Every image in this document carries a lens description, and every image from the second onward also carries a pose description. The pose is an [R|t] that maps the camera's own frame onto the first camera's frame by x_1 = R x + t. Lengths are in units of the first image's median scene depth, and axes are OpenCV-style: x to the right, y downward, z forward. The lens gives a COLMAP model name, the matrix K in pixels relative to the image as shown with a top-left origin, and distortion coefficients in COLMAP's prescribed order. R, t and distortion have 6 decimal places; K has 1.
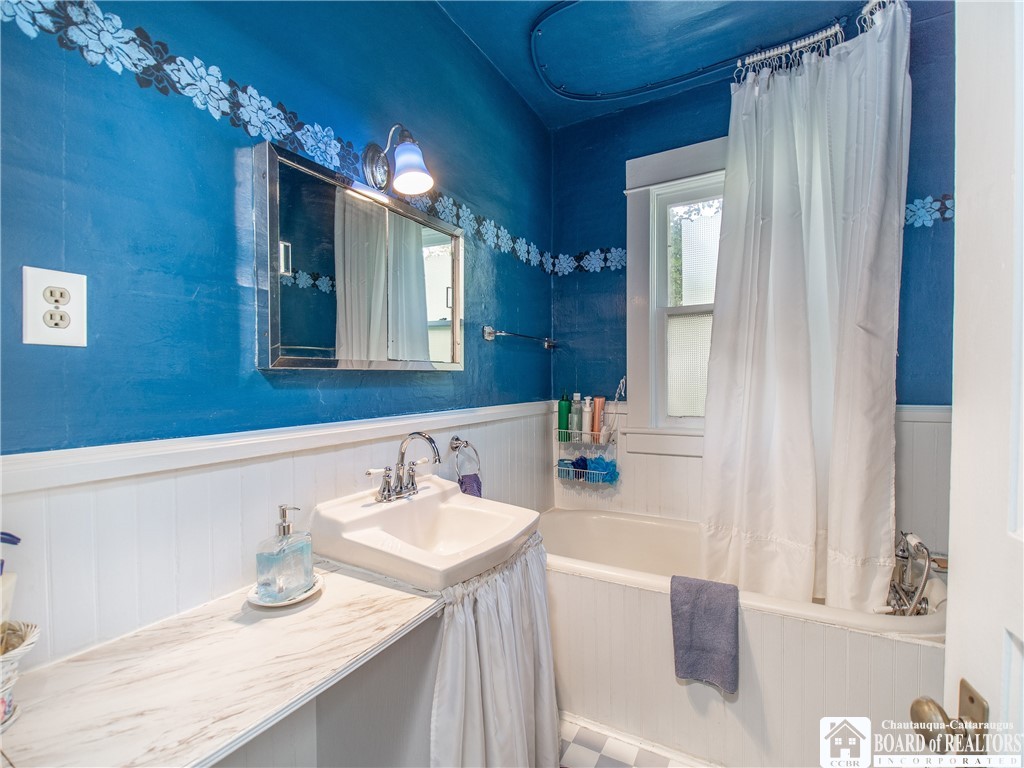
lens RADIAL K [[478.6, 0, 512.0], [0, 478.6, 384.0], [0, 0, 1]] dist [-0.000706, -0.000435]
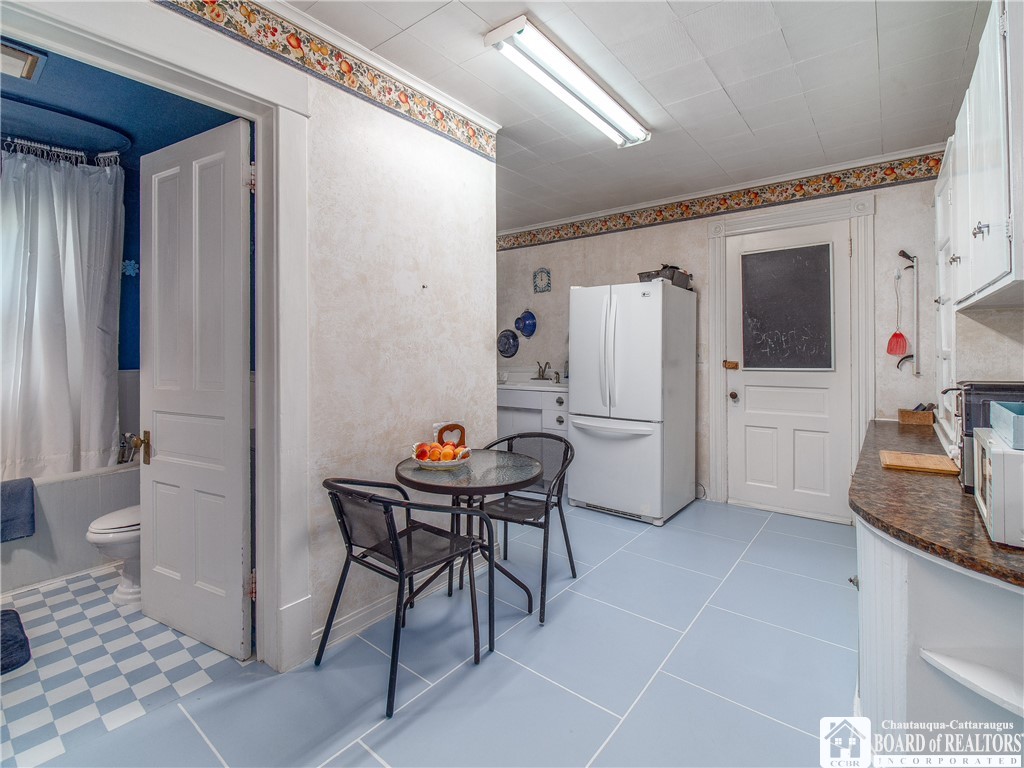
lens RADIAL K [[463.2, 0, 513.4], [0, 463.2, 350.8], [0, 0, 1]] dist [-0.018296, -0.000615]
pose [[0.159859, 0.004463, 0.987130, -0.791701], [0.022101, 0.999723, -0.008099, 0.021833], [-0.986892, 0.023111, 0.159716, -0.904251]]
